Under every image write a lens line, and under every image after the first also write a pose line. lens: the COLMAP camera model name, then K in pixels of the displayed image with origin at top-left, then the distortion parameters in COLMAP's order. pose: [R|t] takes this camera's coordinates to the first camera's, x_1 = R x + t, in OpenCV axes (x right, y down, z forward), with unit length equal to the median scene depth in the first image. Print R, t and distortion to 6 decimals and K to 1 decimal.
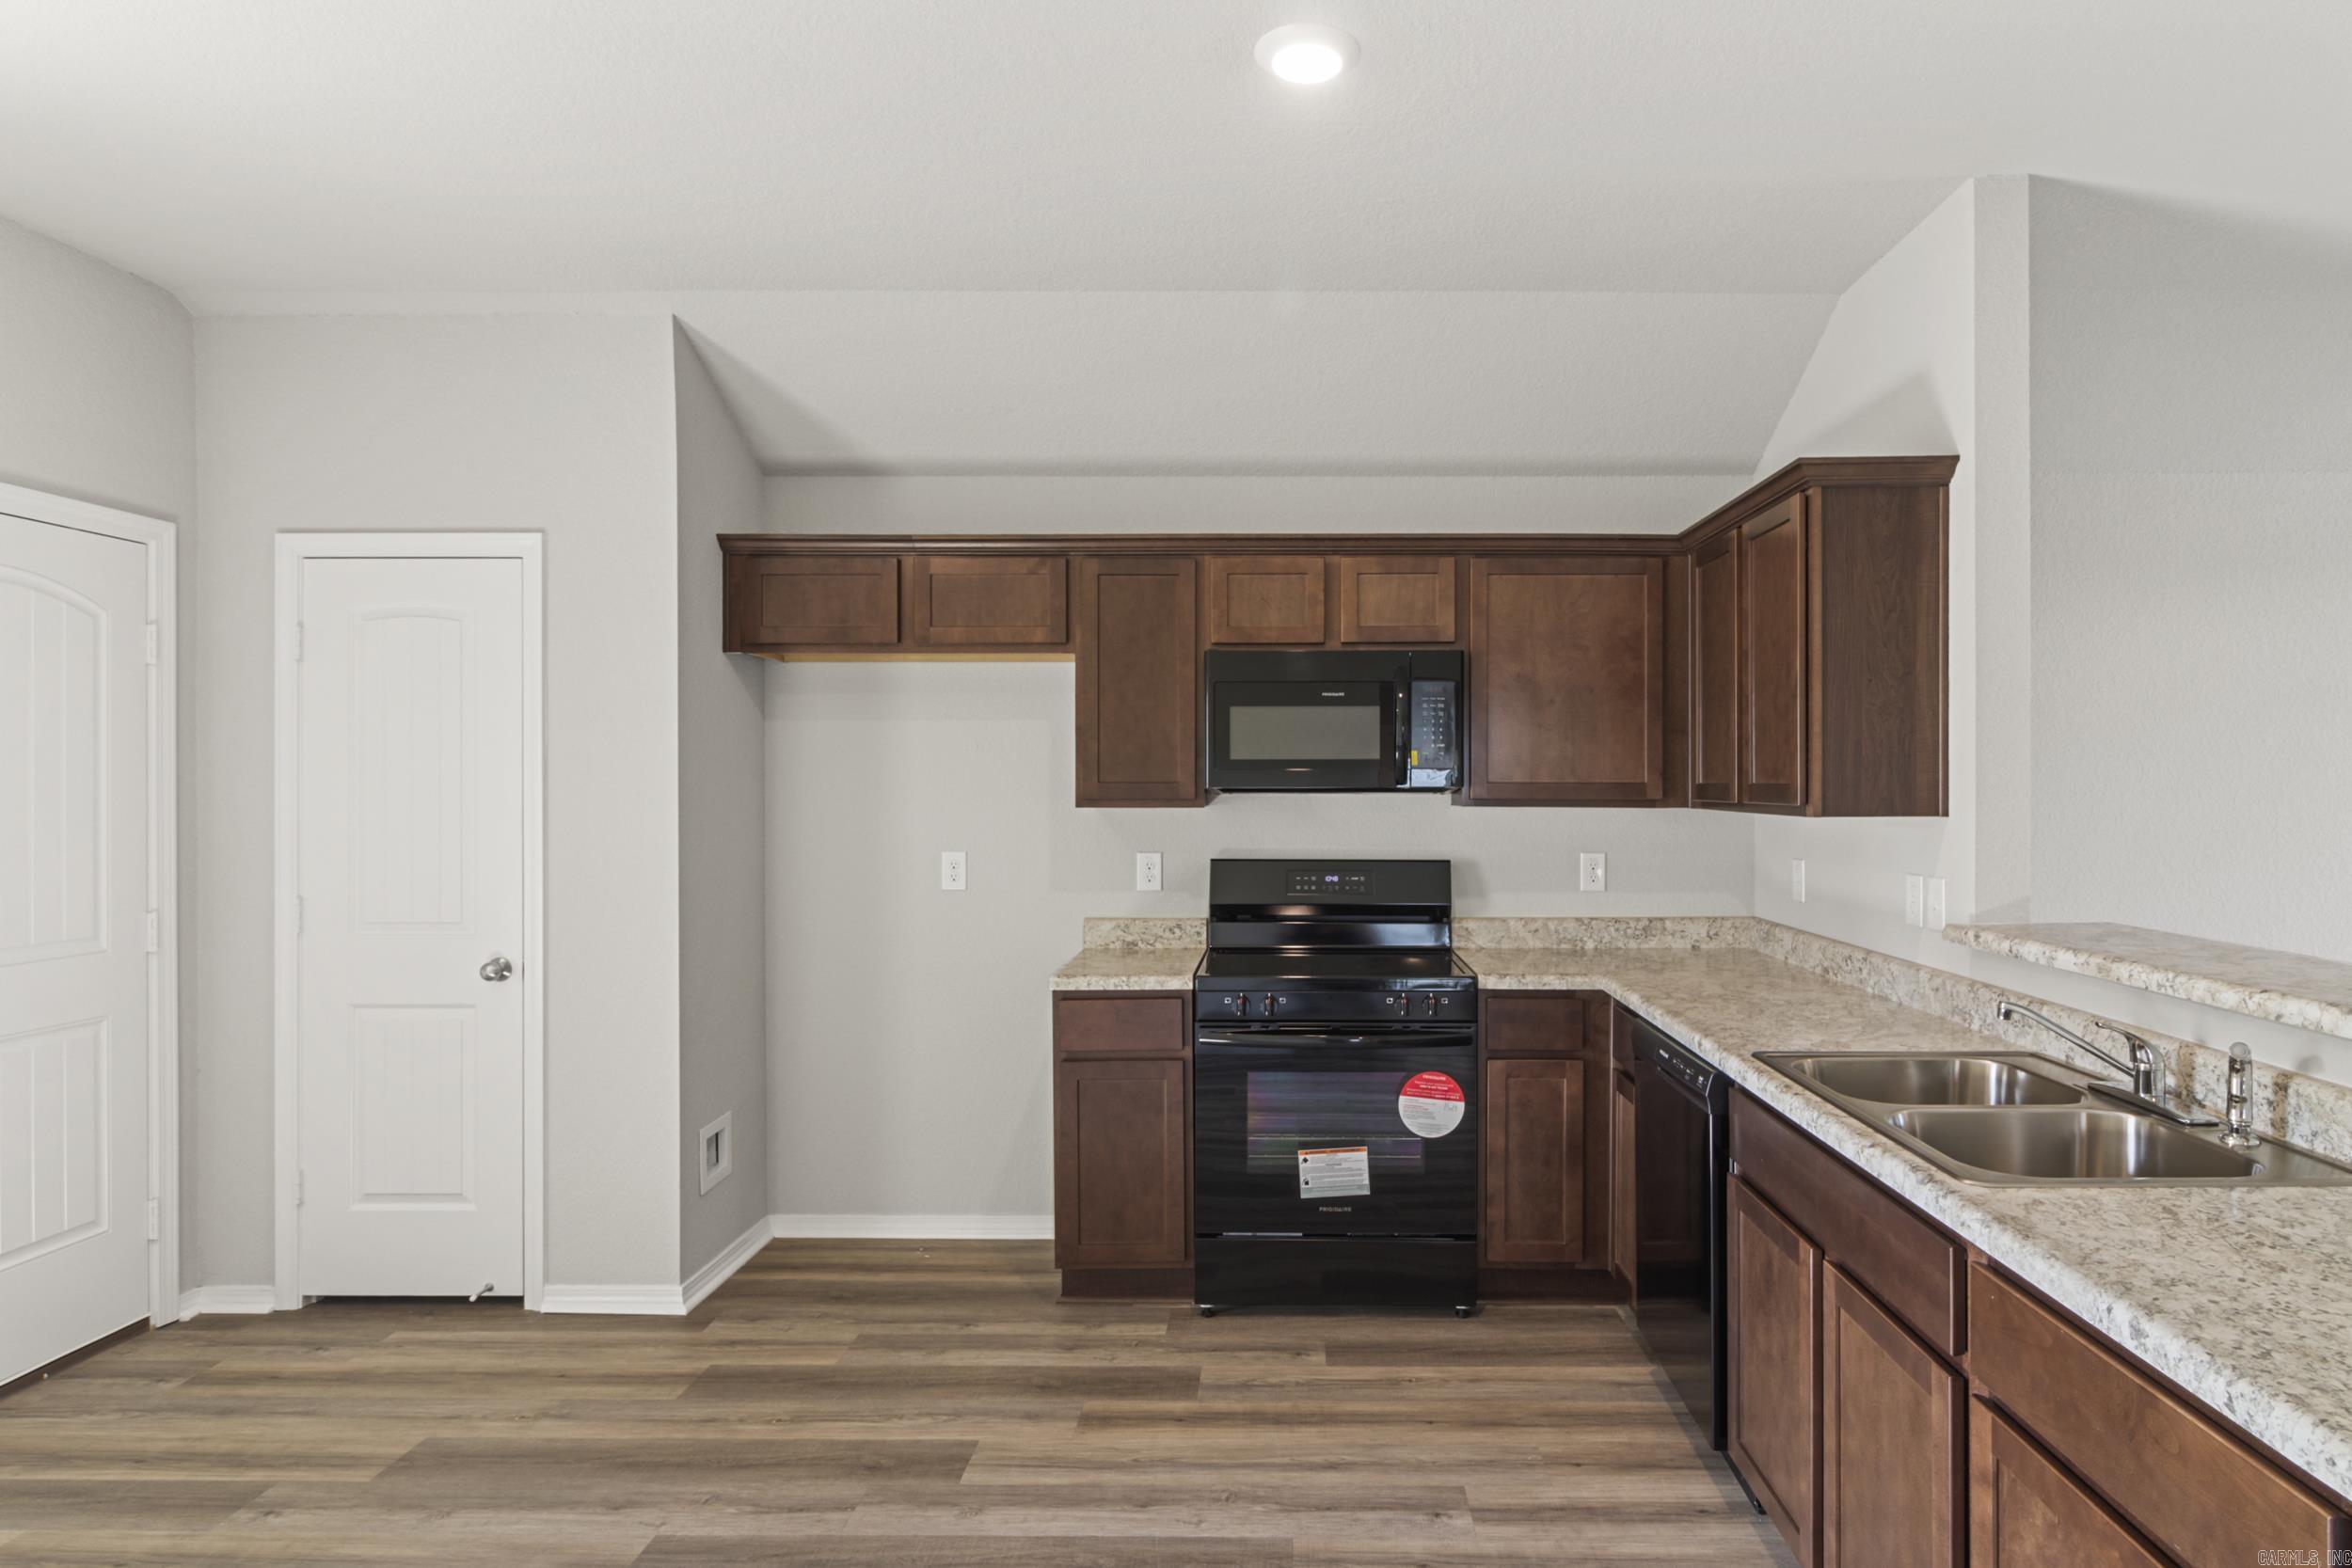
lens RADIAL K [[1317.1, 0, 1281.0], [0, 1317.1, 783.7], [0, 0, 1]] dist [-0.001890, 0.000819]
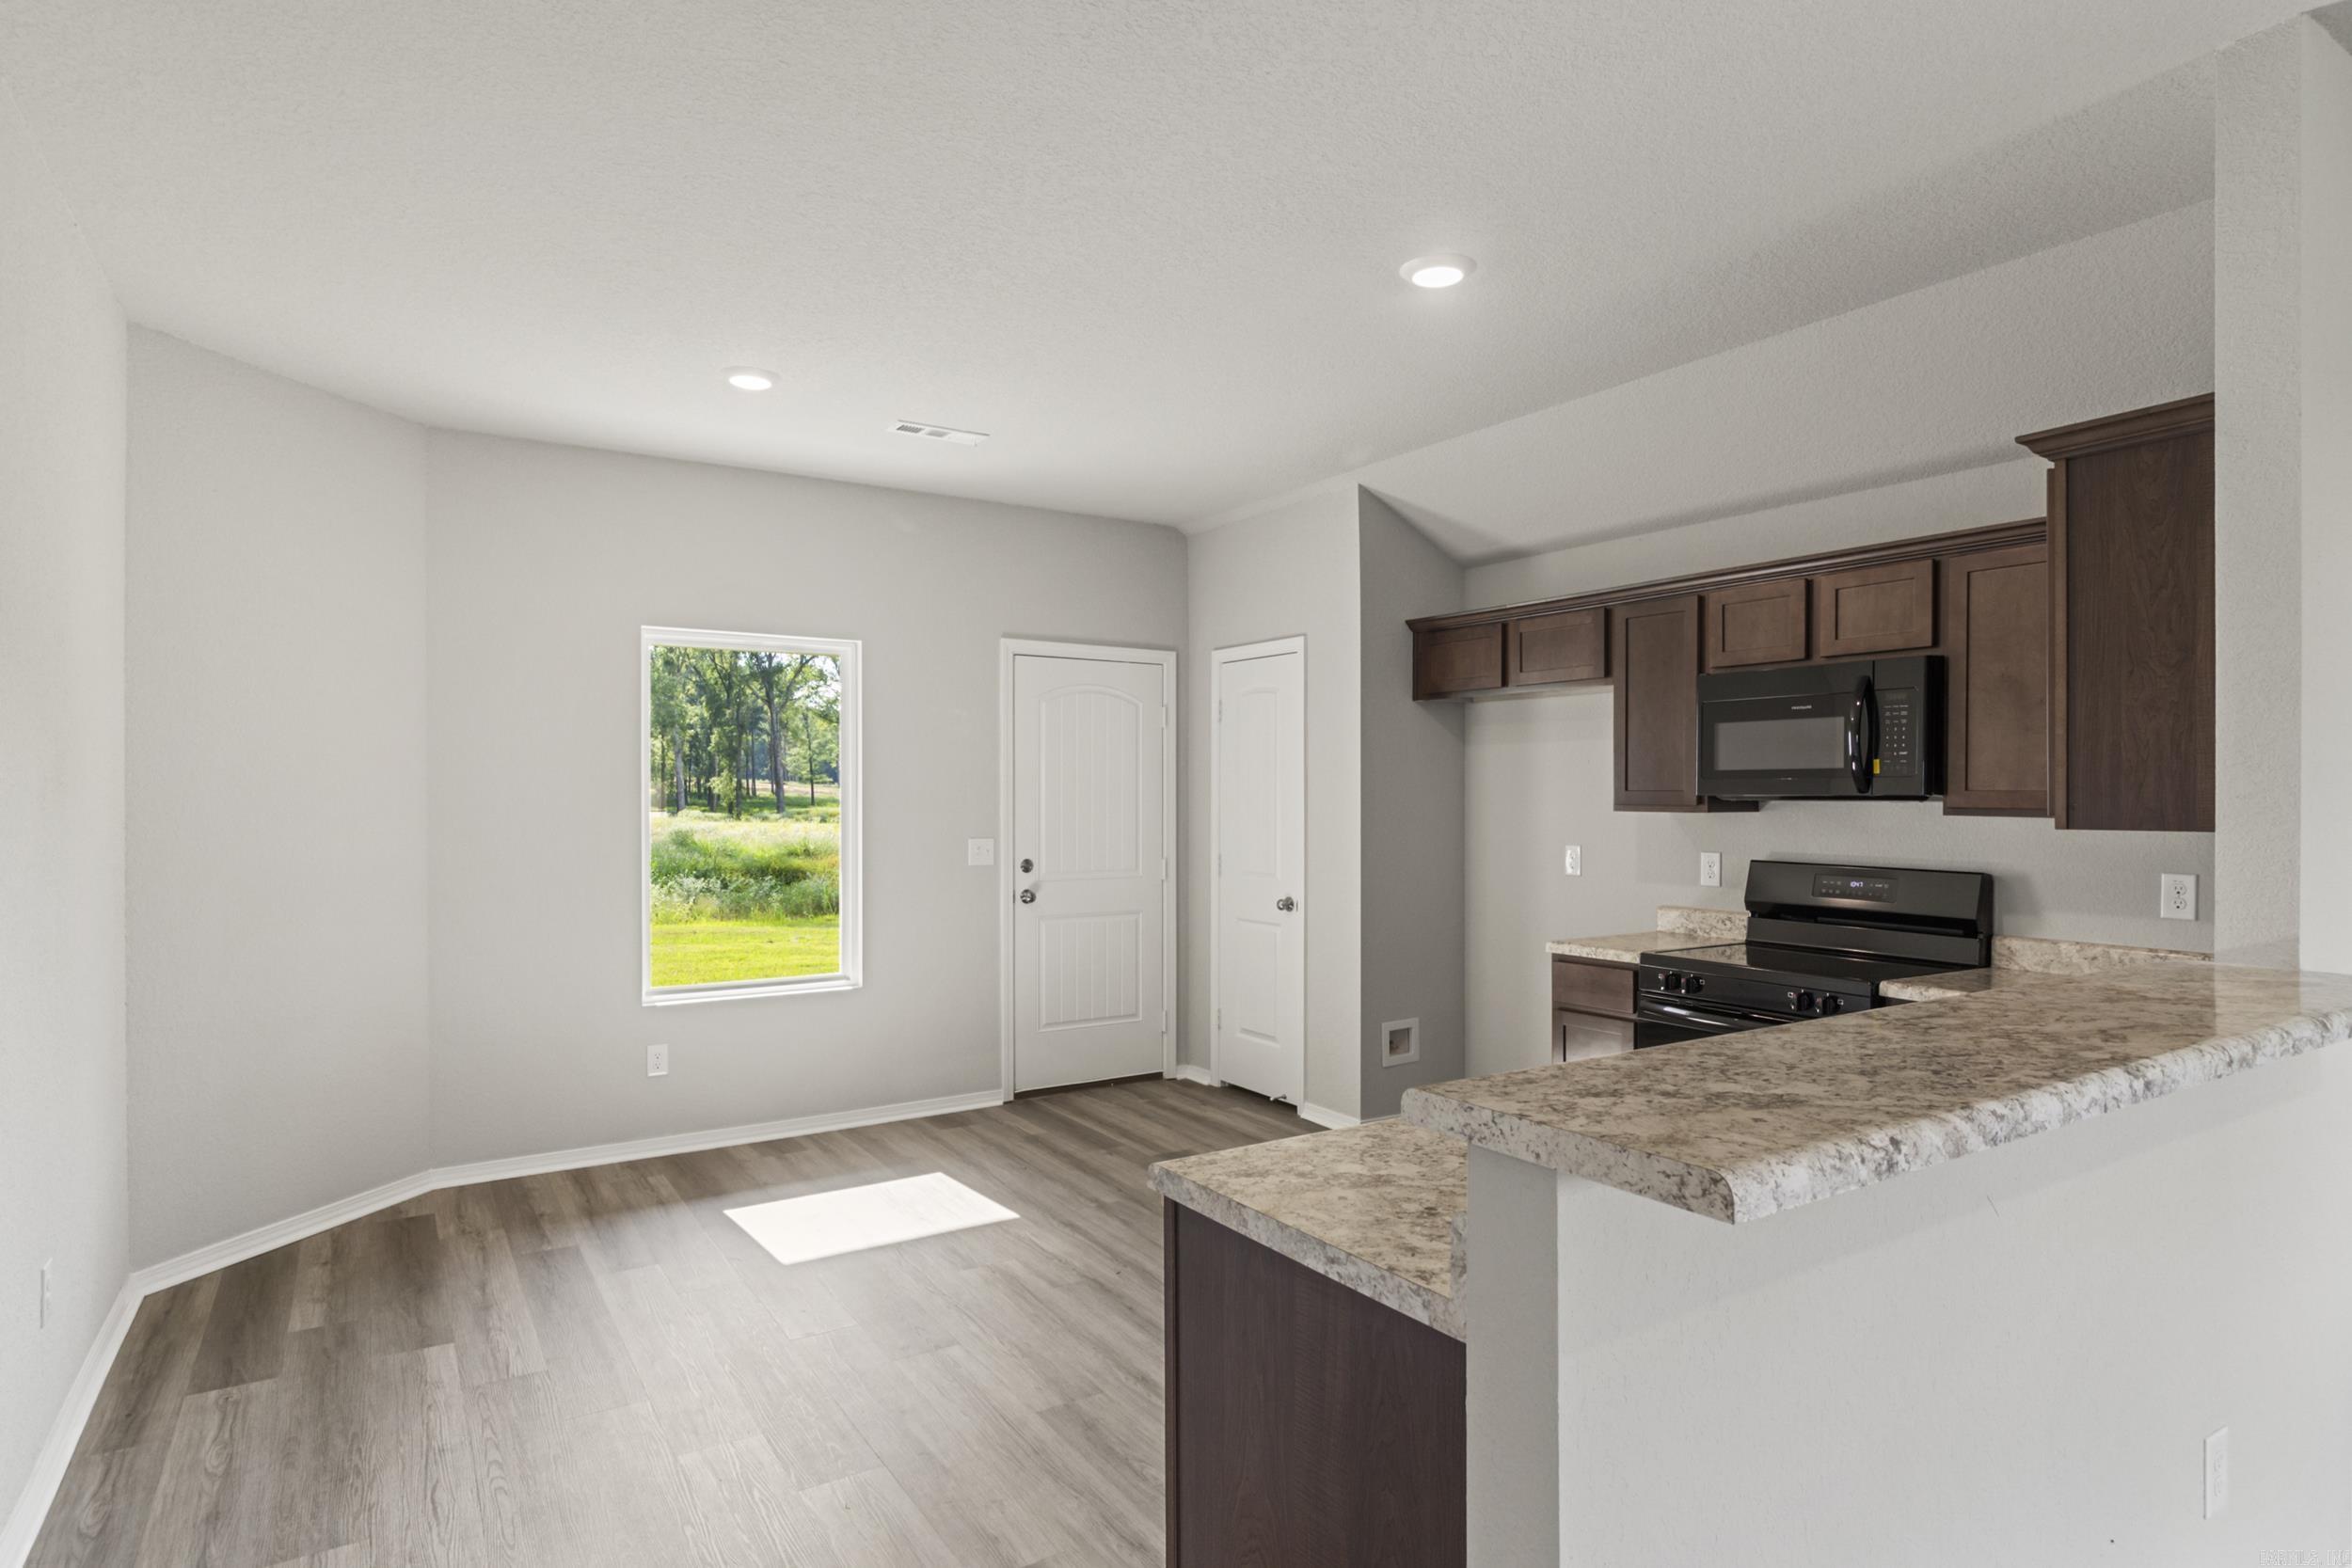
lens RADIAL K [[1270.0, 0, 1183.4], [0, 1270.0, 787.4], [0, 0, 1]] dist [0.000061, 0.000733]
pose [[0.546458, -0.001749, -0.837485, 0.671441], [-0.001306, 0.999995, -0.002941, 0.000160], [0.837486, 0.002700, 0.546452, 0.023496]]
